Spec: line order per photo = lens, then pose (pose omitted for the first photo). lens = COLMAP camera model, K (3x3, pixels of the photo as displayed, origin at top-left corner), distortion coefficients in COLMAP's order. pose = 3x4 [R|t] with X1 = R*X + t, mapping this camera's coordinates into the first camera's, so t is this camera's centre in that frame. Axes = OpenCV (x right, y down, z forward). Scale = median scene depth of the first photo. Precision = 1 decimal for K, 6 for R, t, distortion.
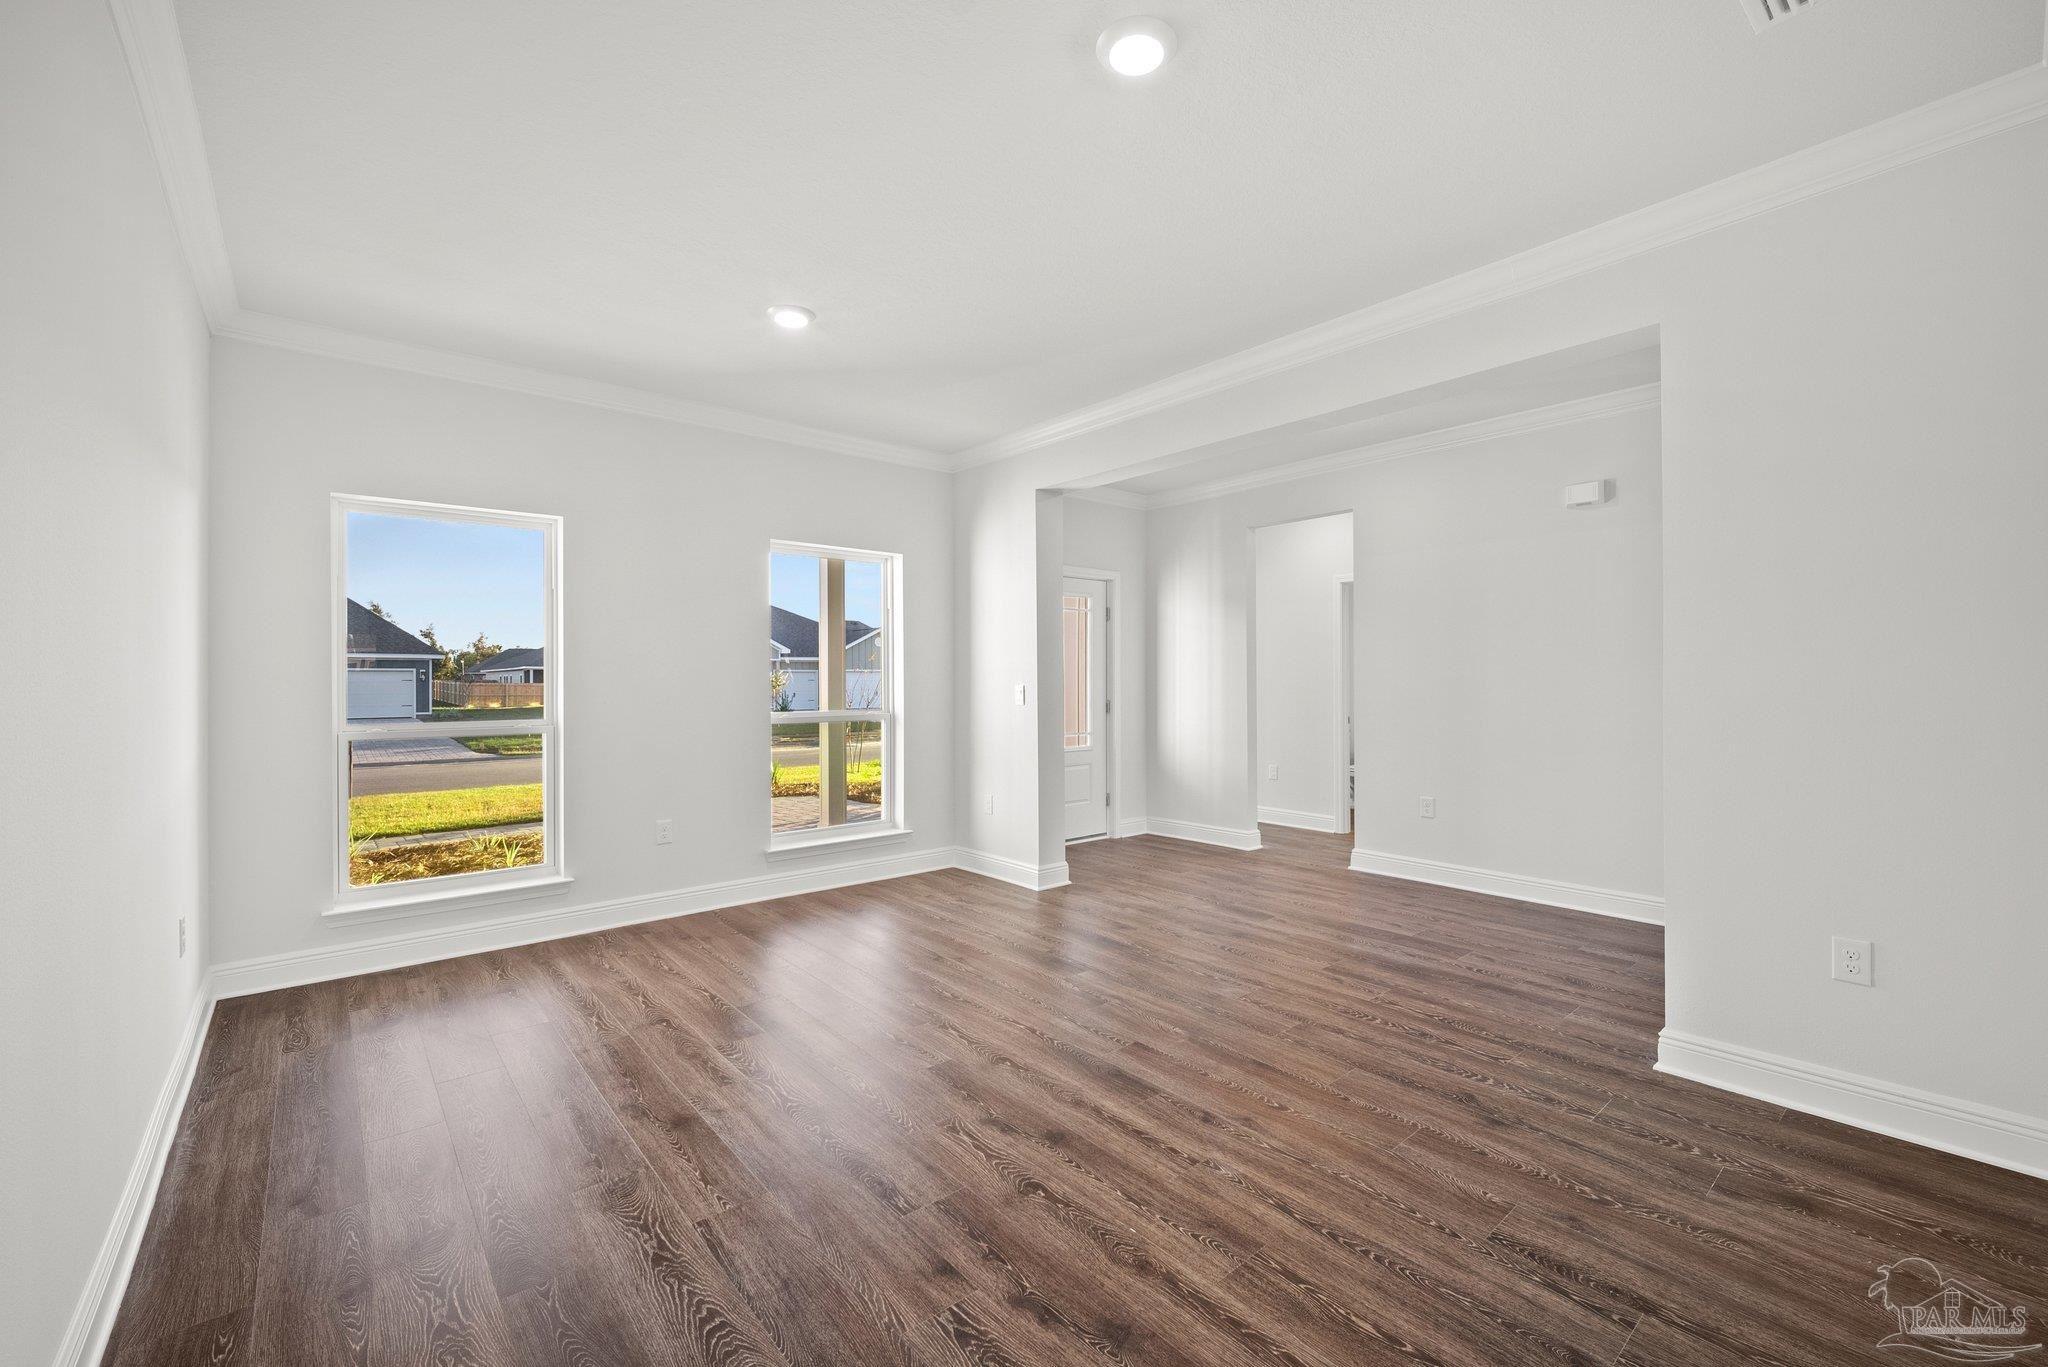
lens RADIAL K [[837.2, 0, 1024.0], [0, 837.2, 683.5], [0, 0, 1]] dist [0.000227, 0.000172]
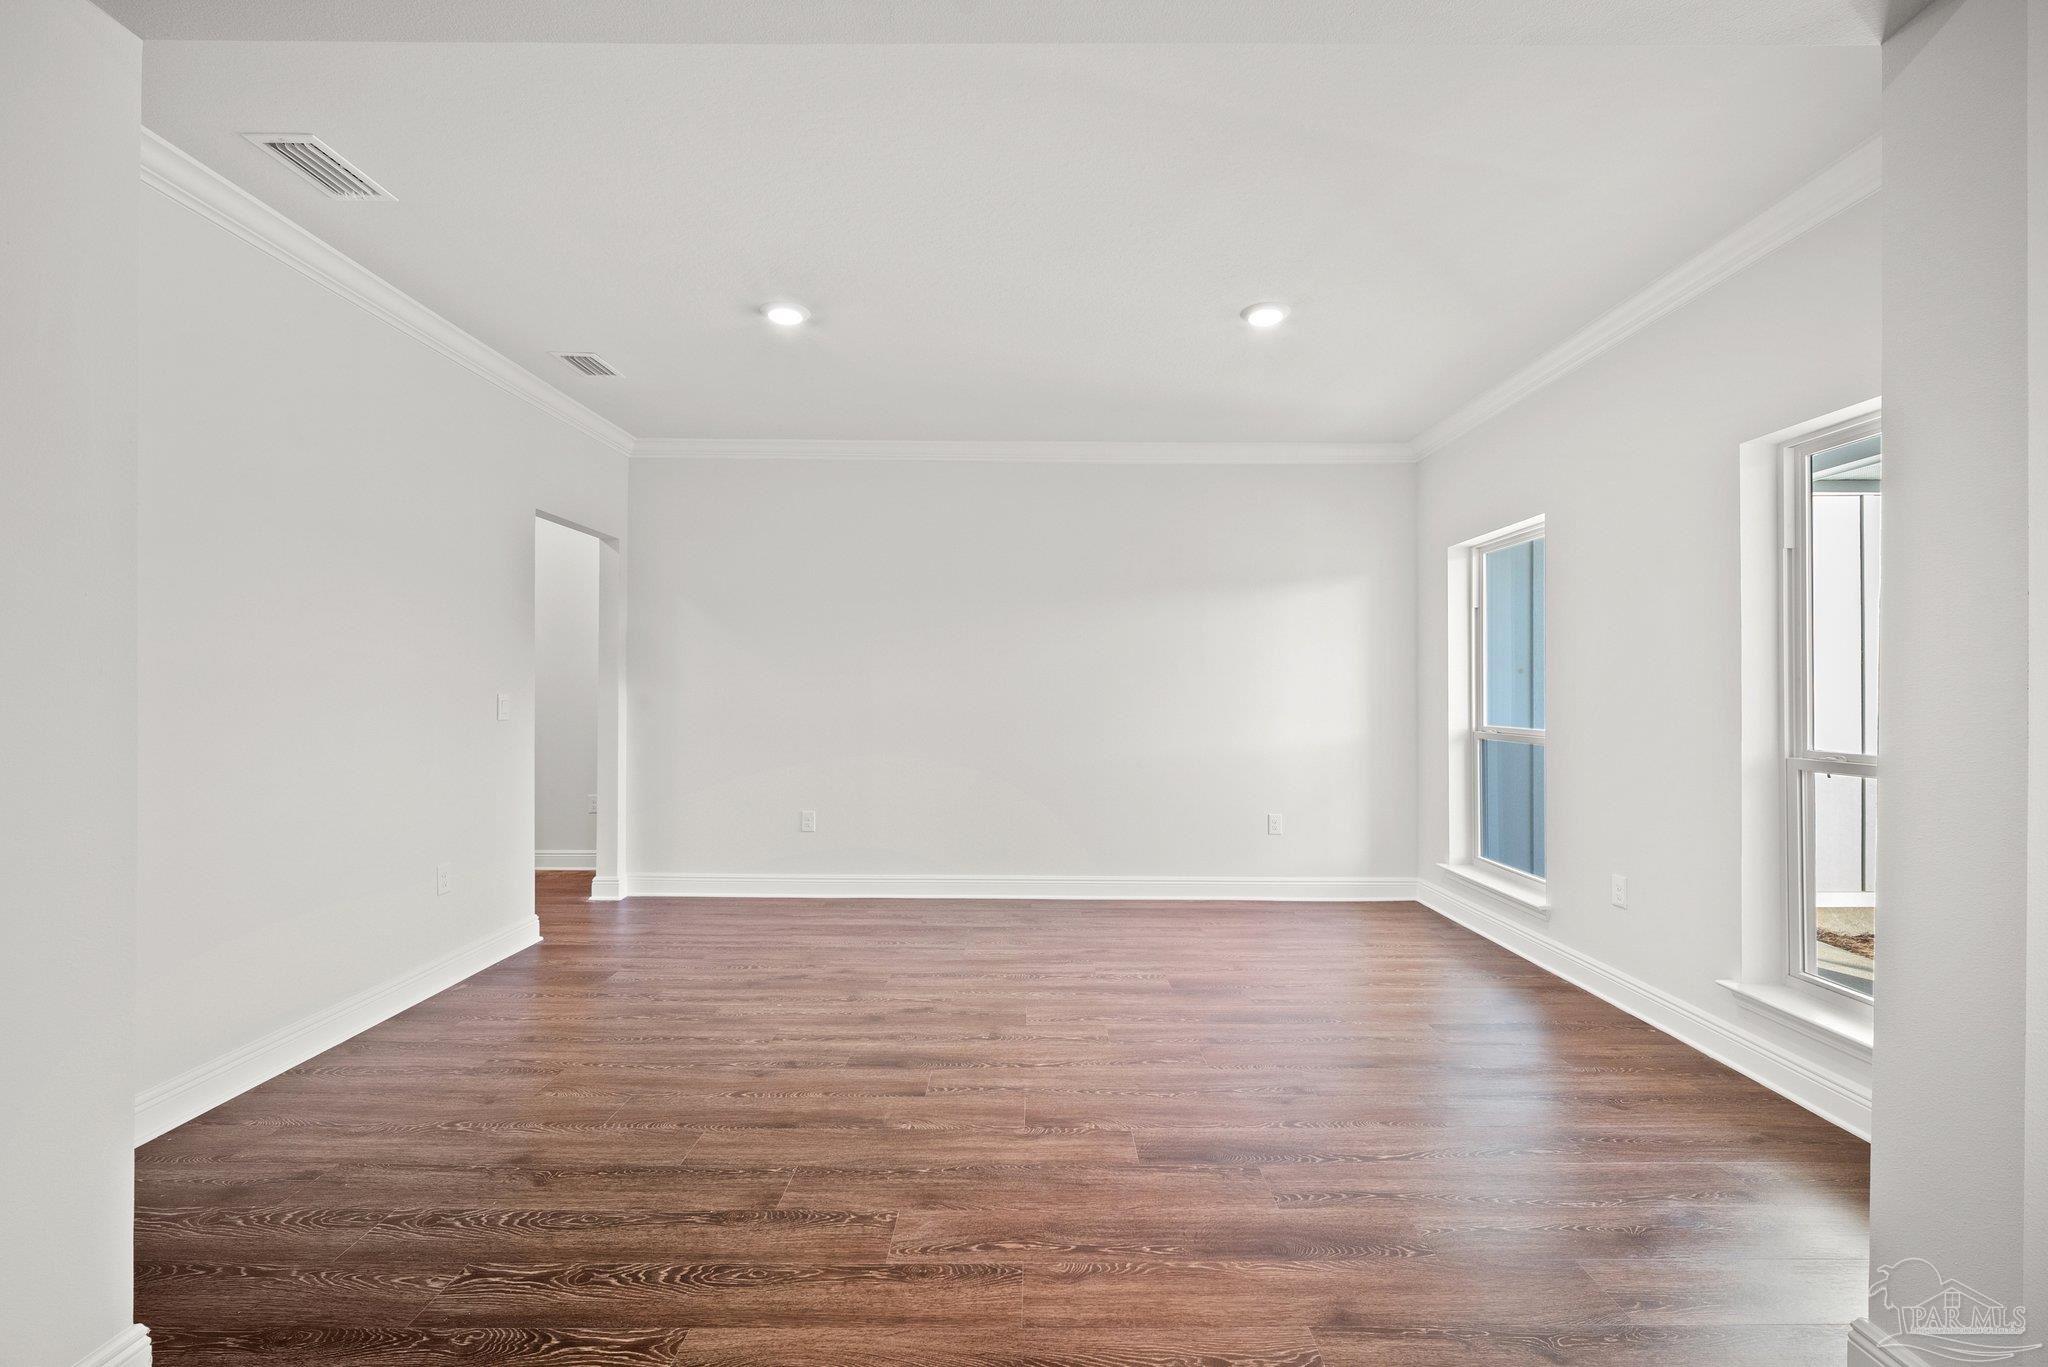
lens RADIAL K [[837.2, 0, 1024.0], [0, 837.2, 683.5], [0, 0, 1]] dist [0.000227, 0.000172]
pose [[-0.645416, -0.003736, -0.763822, 0.840313], [-0.001152, 0.999992, -0.003918, -0.006073], [0.763830, -0.001649, -0.645415, 1.863394]]
